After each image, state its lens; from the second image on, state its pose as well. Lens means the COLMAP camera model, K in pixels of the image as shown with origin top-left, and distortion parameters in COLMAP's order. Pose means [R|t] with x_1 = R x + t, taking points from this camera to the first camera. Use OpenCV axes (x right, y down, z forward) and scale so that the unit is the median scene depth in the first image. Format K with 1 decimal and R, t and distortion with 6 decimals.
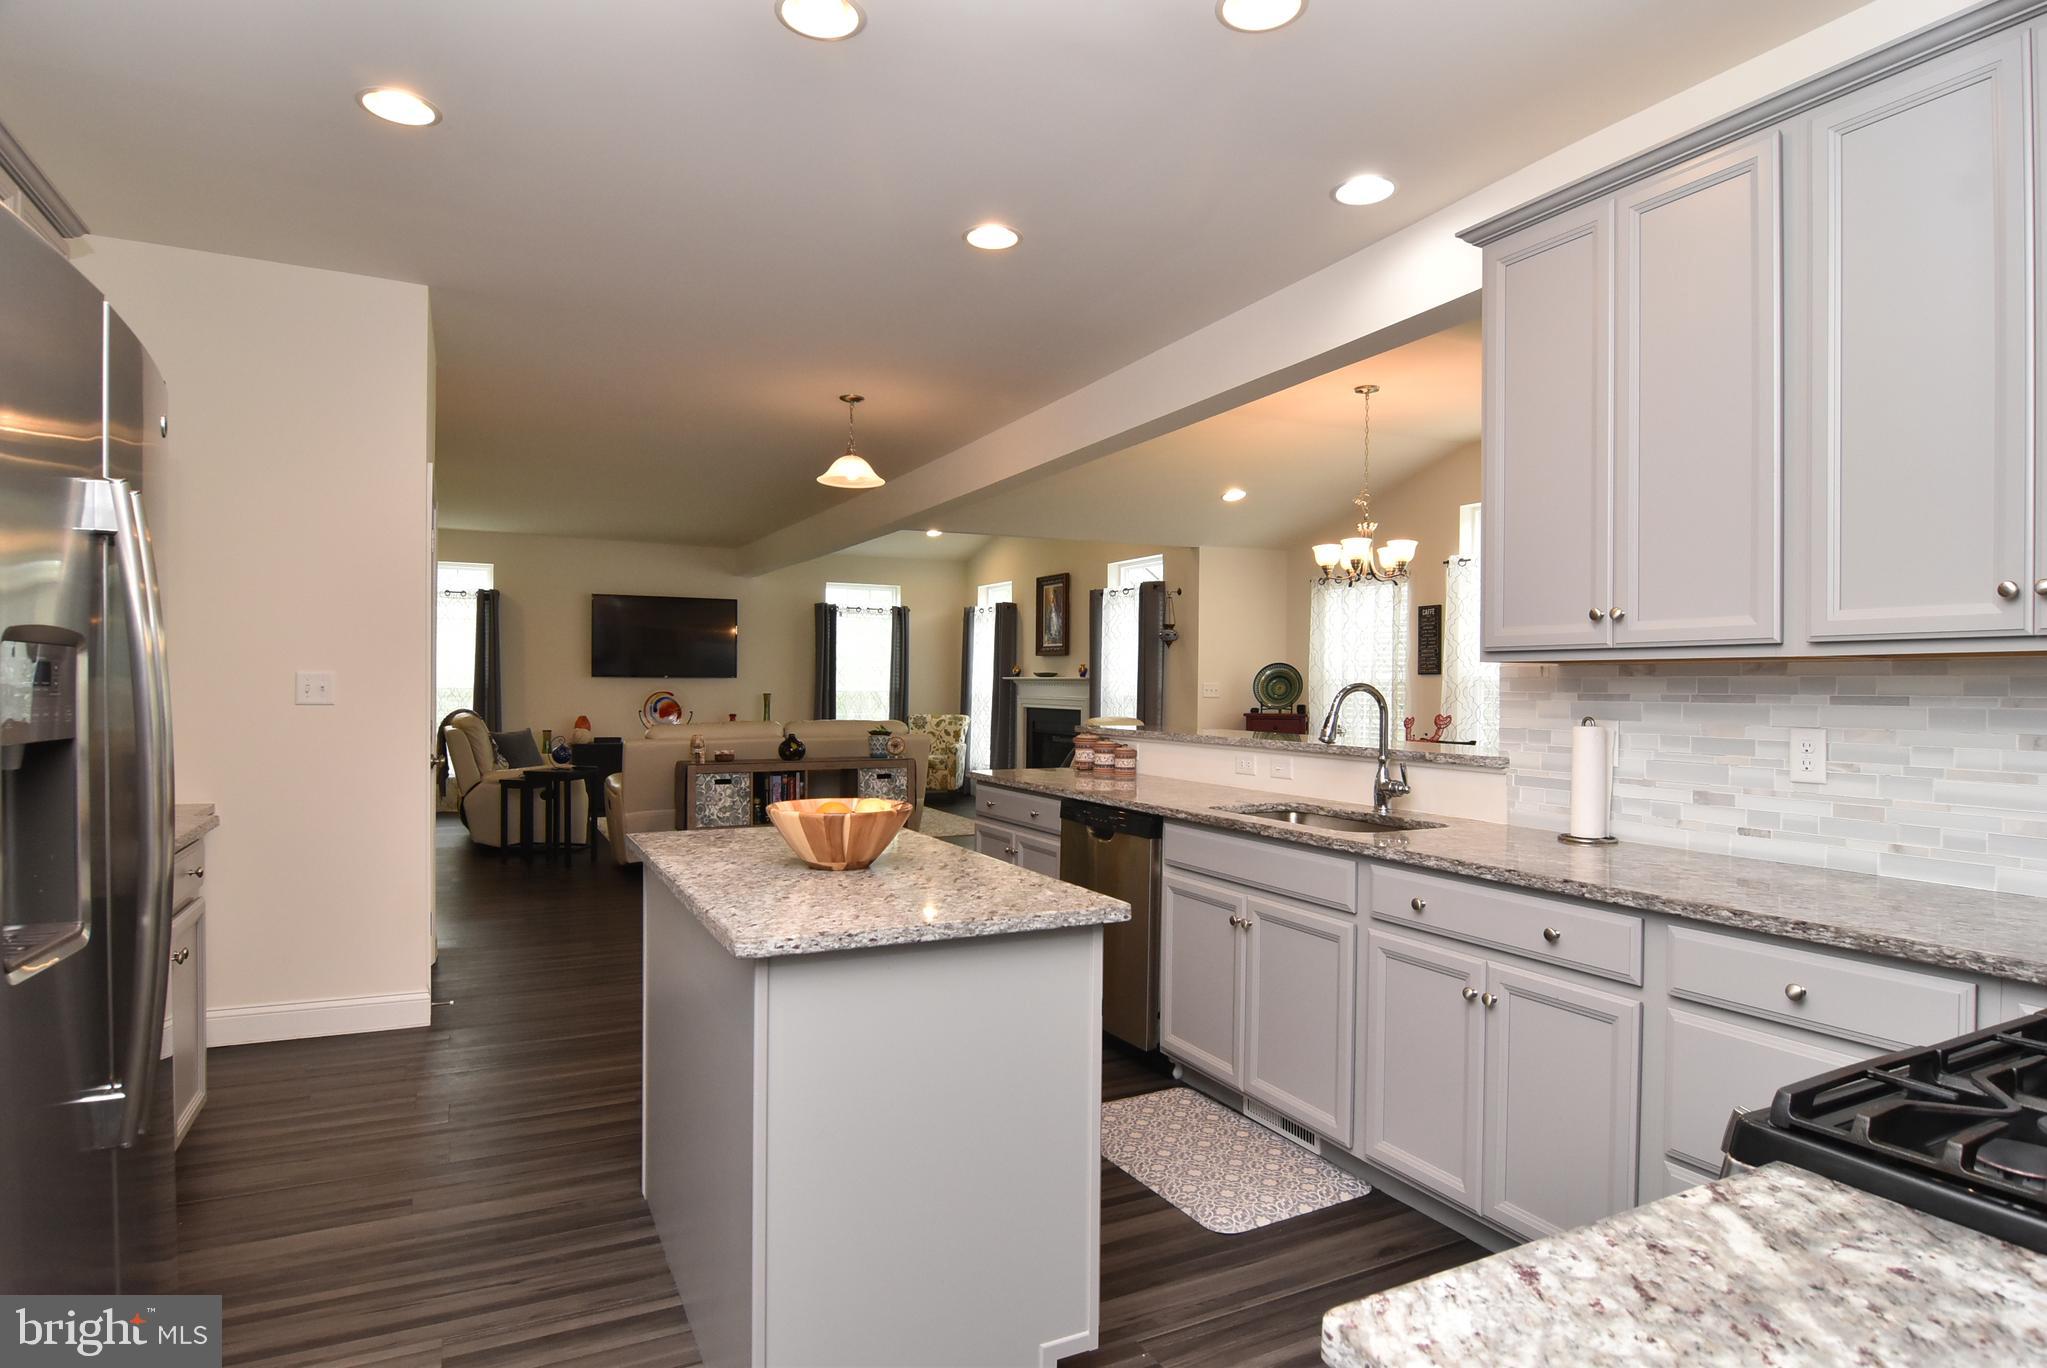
lens RADIAL K [[1098.9, 0, 1044.2], [0, 1098.9, 684.9], [0, 0, 1]] dist [-0.016591, -0.003210]
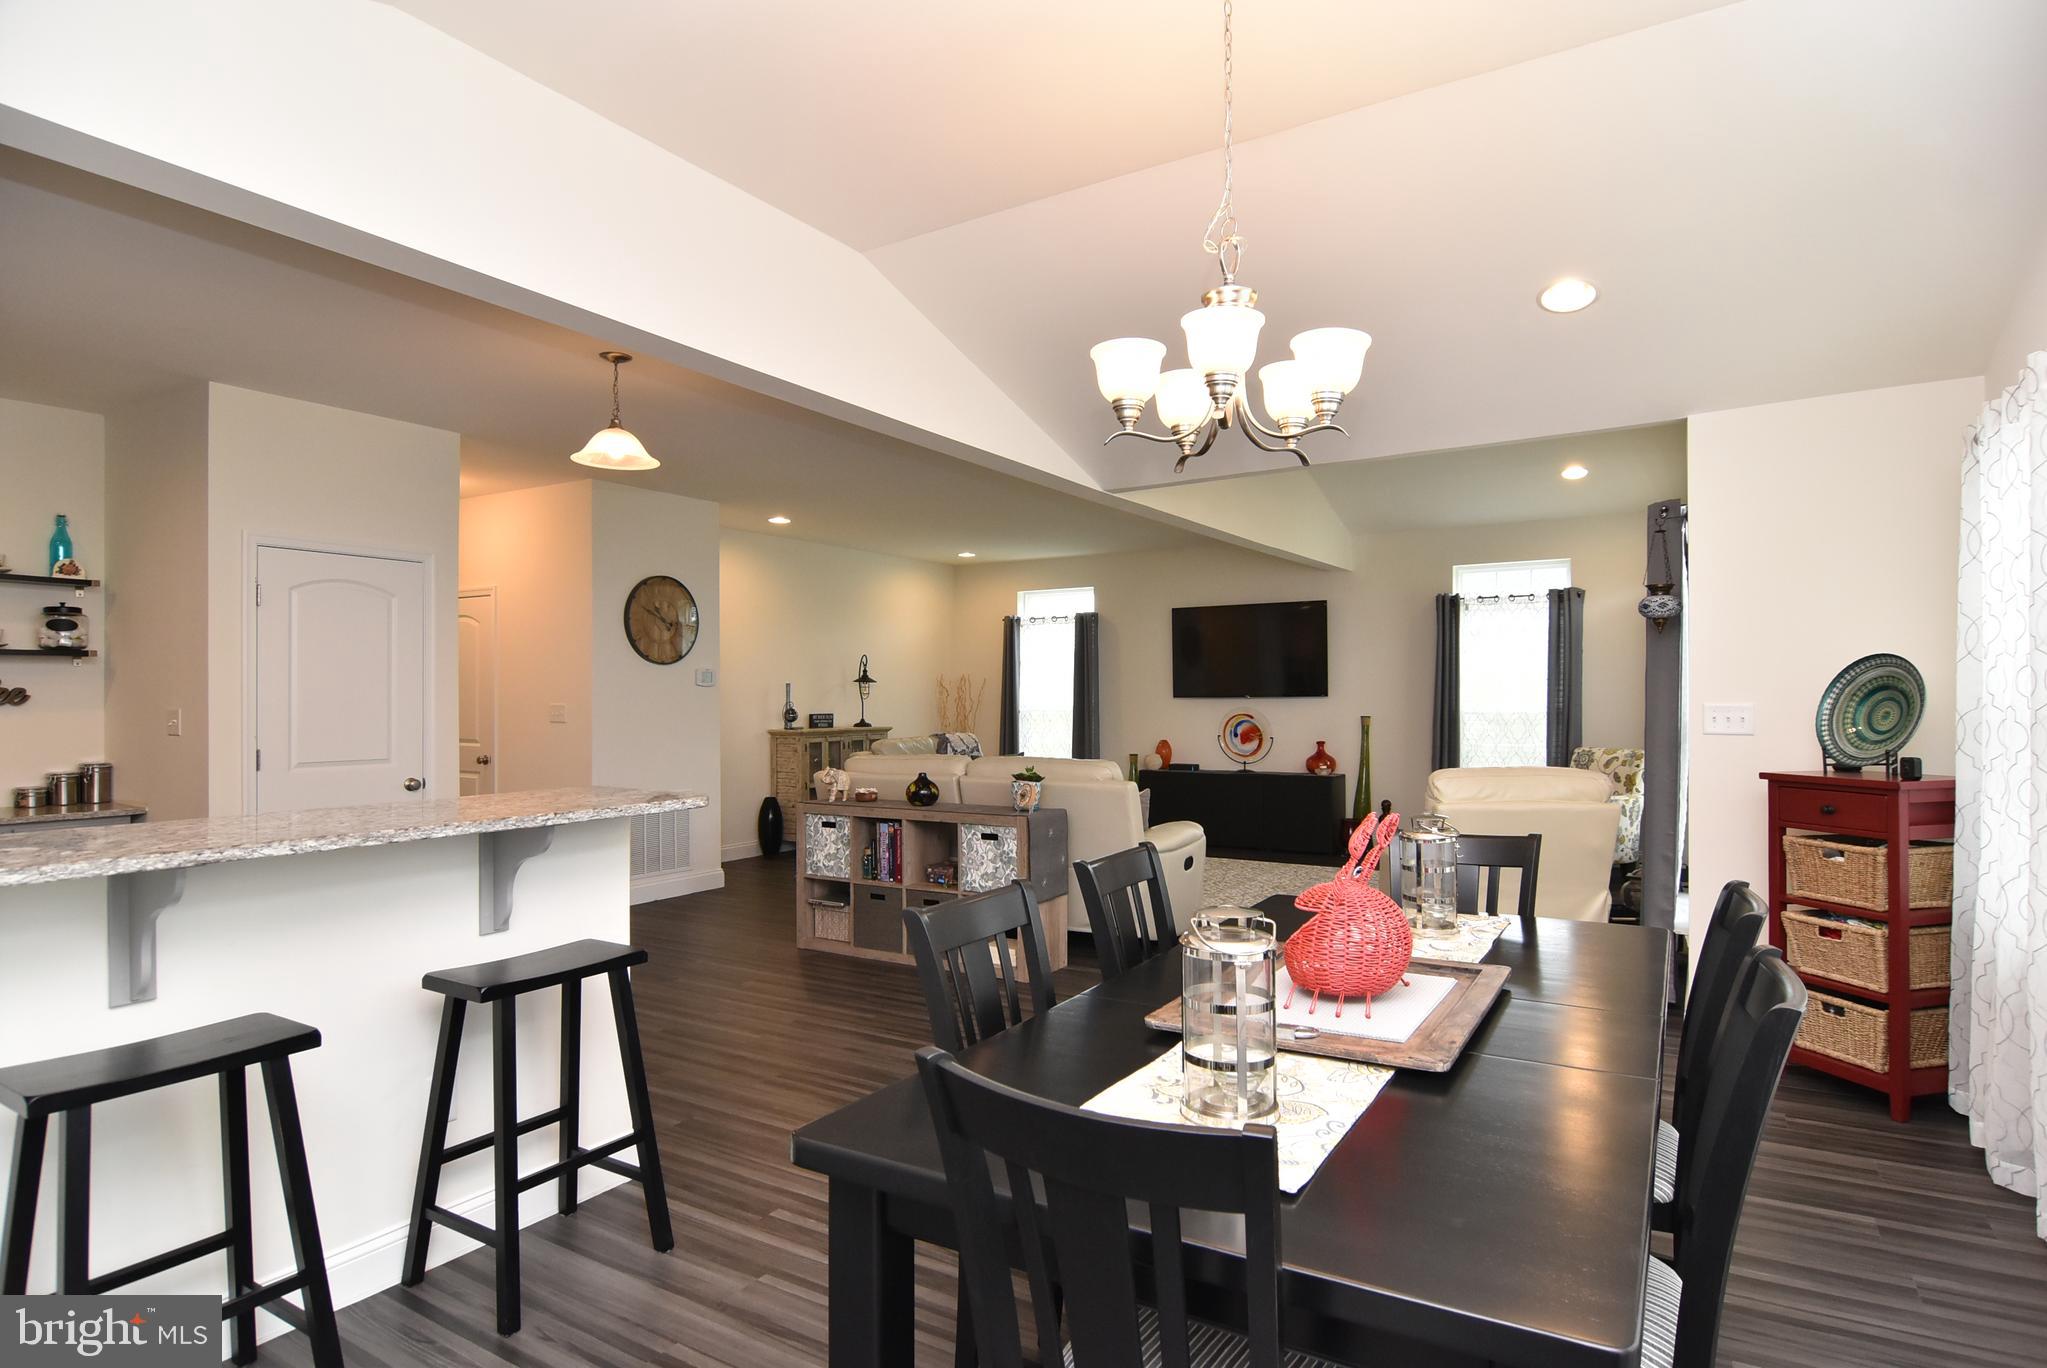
lens RADIAL K [[1098.9, 0, 1031.0], [0, 1098.9, 699.5], [0, 0, 1]] dist [-0.016591, -0.003210]
pose [[0.518352, -0.010253, -0.855106, 0.314718], [0.008873, 0.999939, -0.006611, -0.001337], [0.855121, -0.004160, 0.518411, 0.418560]]
